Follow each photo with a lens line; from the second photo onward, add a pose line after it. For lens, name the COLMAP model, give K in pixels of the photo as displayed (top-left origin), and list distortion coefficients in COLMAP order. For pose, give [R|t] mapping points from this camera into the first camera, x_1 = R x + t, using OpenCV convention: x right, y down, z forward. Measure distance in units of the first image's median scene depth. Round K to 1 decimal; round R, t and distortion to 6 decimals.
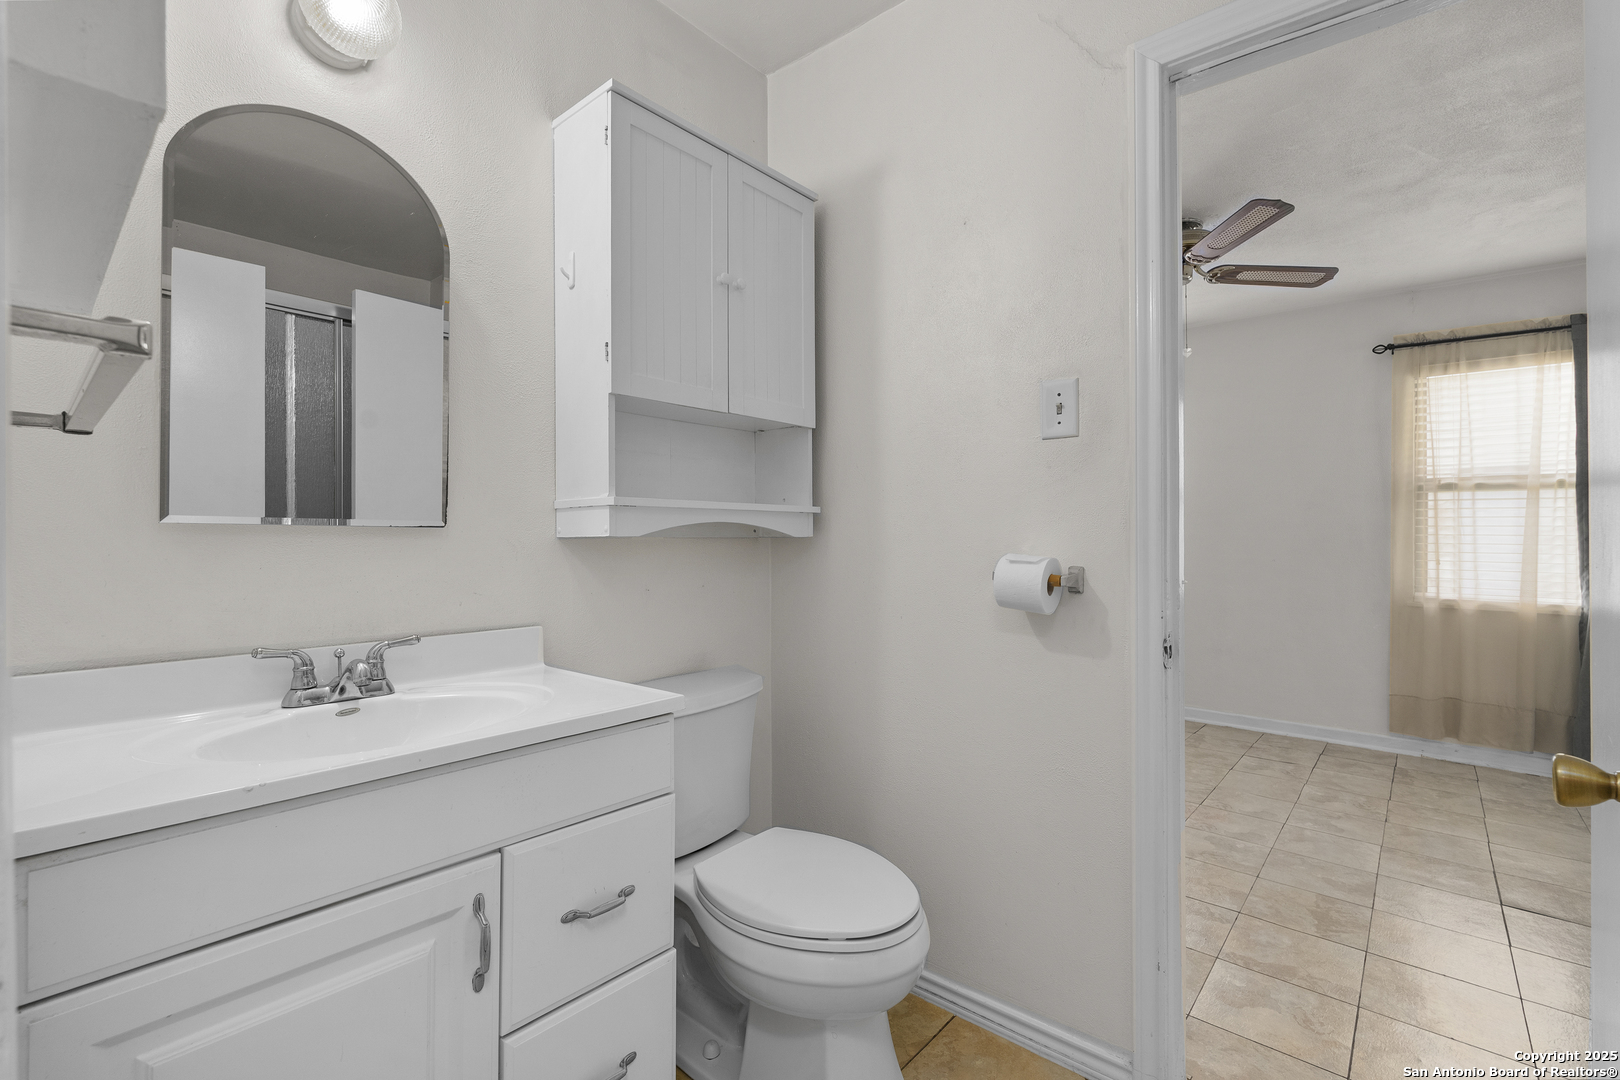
lens RADIAL K [[711.5, 0, 806.5], [0, 711.5, 532.9], [0, 0, 1]] dist [-0.004332, 0.000772]
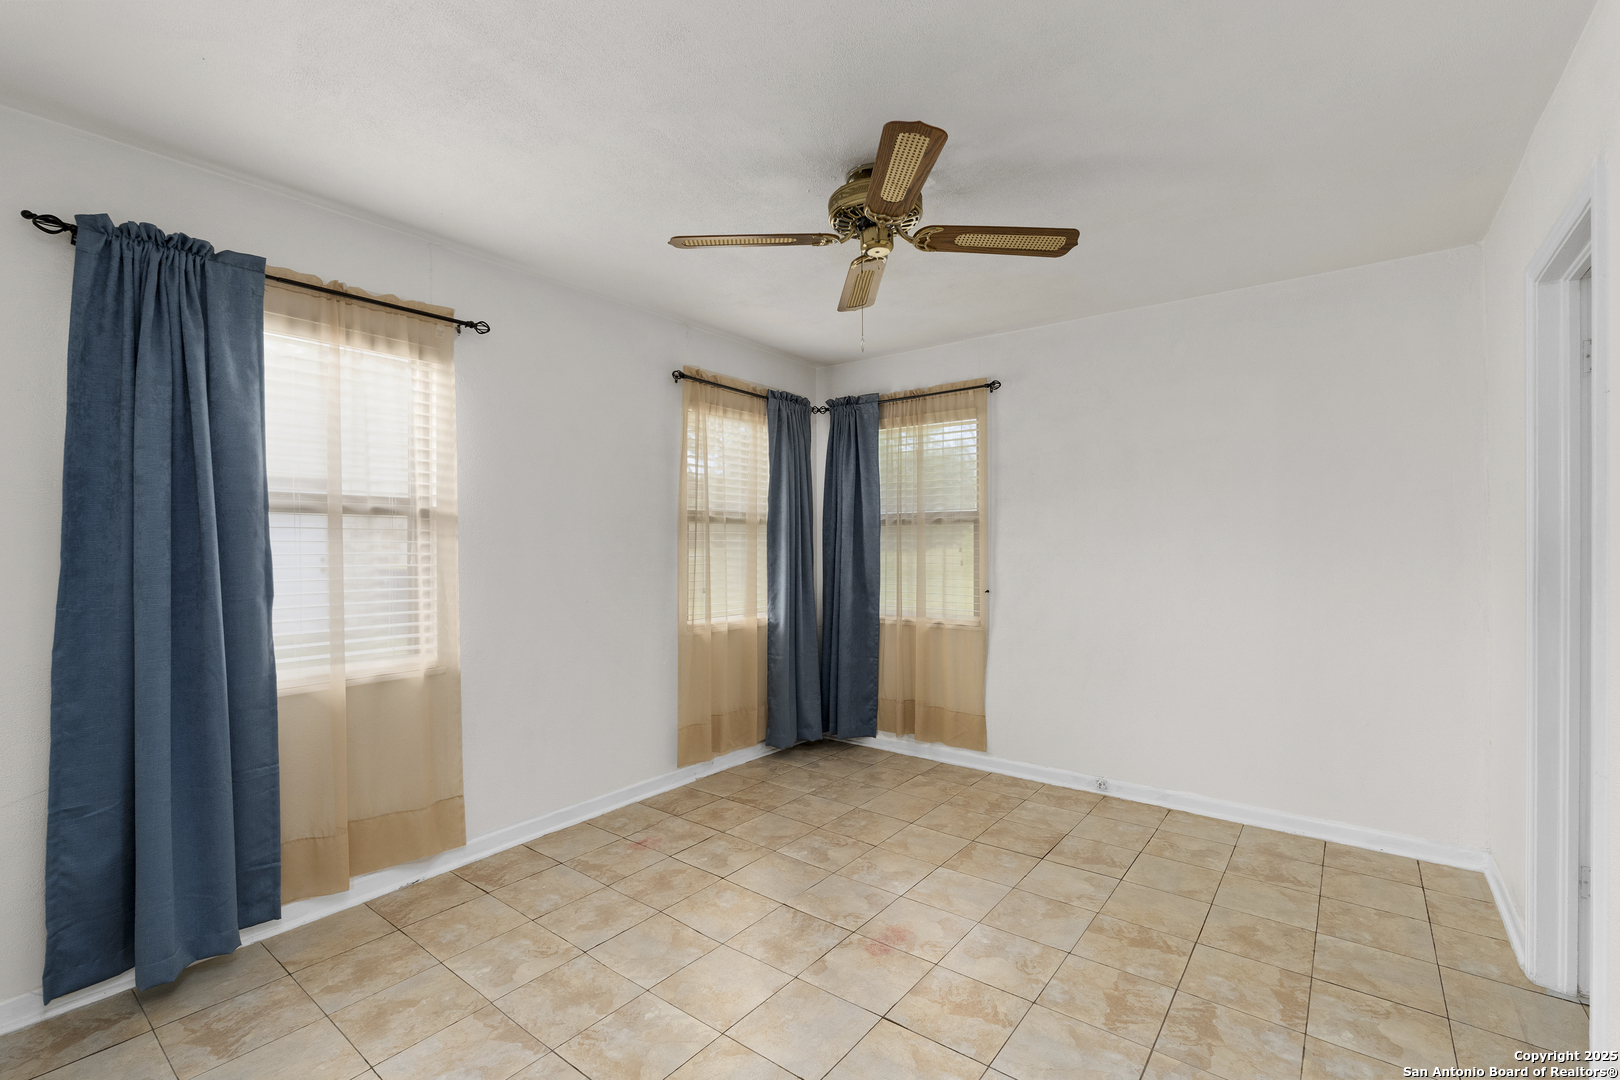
lens RADIAL K [[711.5, 0, 808.4], [0, 711.5, 534.3], [0, 0, 1]] dist [-0.004332, 0.000772]
pose [[-0.056310, 0.005163, 0.998400, -0.186682], [0.002680, 0.999984, -0.005020, -0.039085], [-0.998410, 0.002393, -0.056323, 0.955456]]
